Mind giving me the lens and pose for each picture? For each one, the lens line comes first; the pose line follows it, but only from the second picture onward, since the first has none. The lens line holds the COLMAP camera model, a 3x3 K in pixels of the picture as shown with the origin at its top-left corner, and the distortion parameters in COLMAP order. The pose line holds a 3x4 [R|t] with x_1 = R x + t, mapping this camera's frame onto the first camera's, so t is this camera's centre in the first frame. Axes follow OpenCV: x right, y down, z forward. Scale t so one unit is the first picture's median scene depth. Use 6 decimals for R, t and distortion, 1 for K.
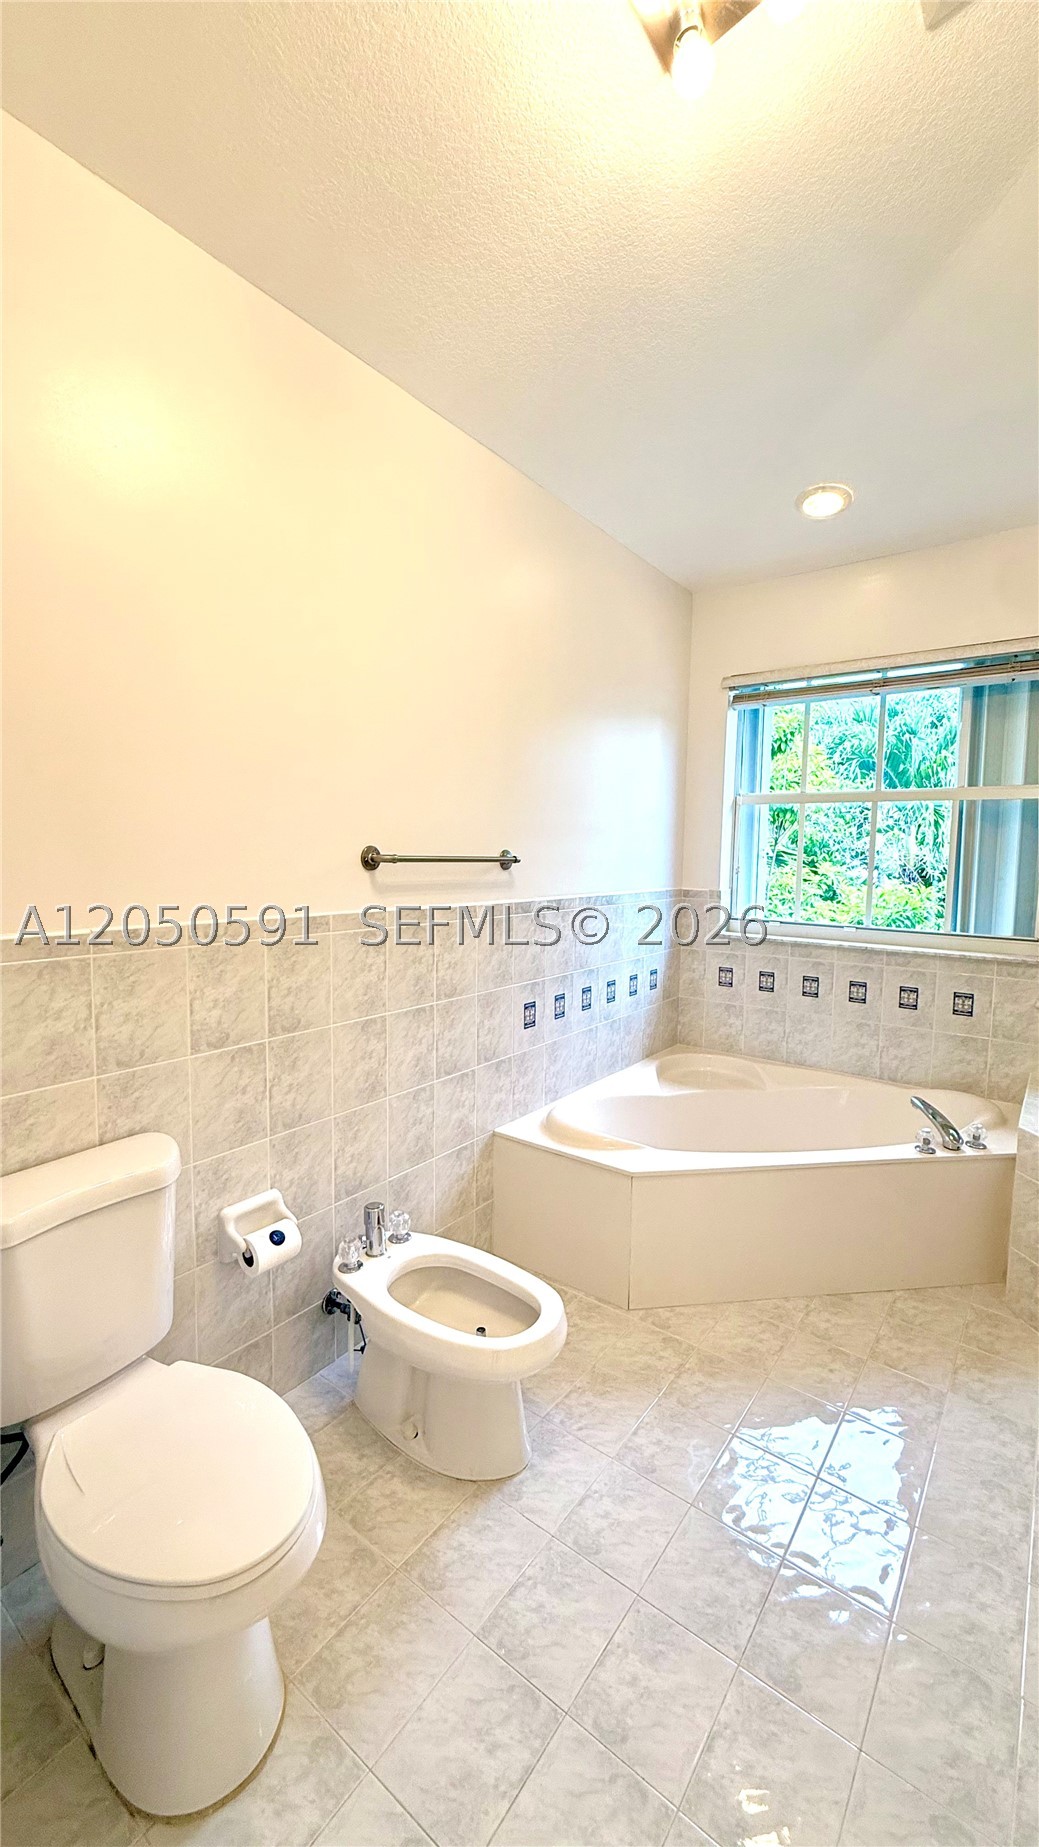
lens RADIAL K [[738.1, 0, 518.4], [0, 738.1, 916.2], [0, 0, 1]] dist [-0.000018, 0.000566]
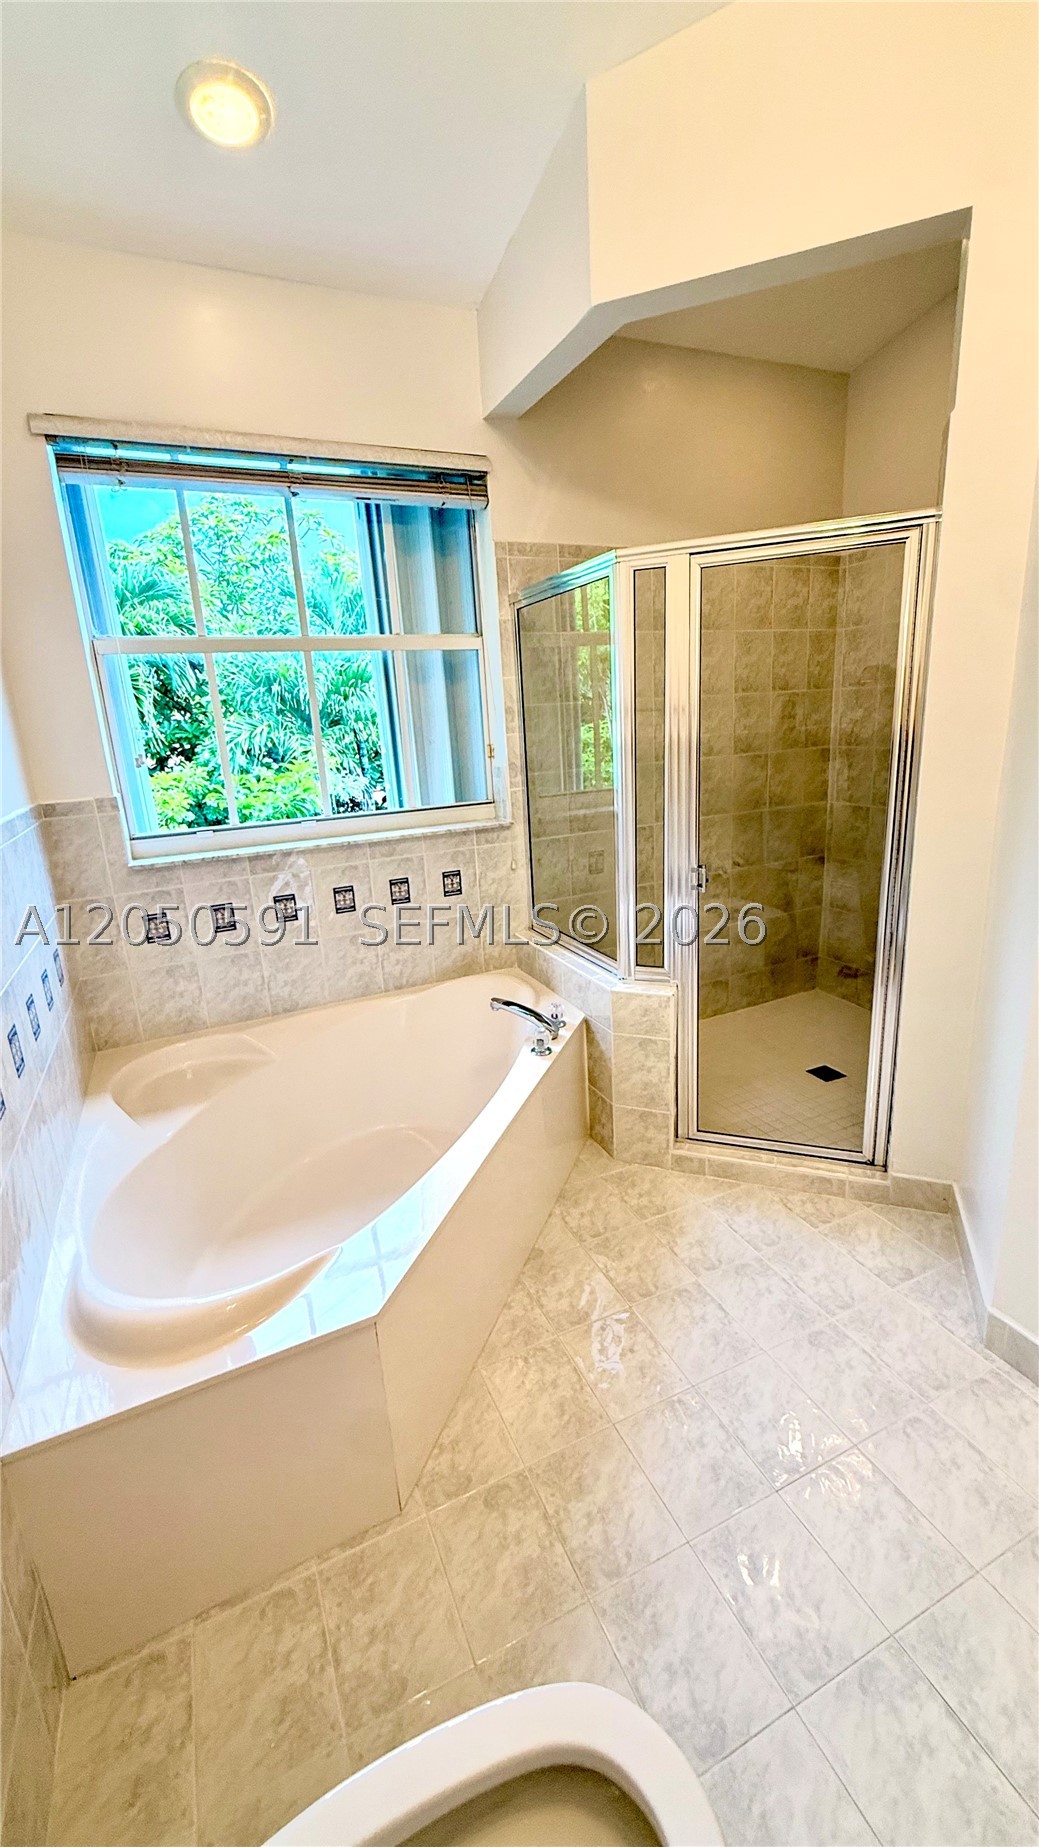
lens RADIAL K [[738.1, 0, 518.4], [0, 738.1, 916.2], [0, 0, 1]] dist [-0.000018, 0.000566]
pose [[0.477583, -0.272145, 0.835375, -0.127590], [0.141099, 0.962233, 0.232806, -0.040779], [-0.867183, 0.006686, 0.497945, 0.456131]]
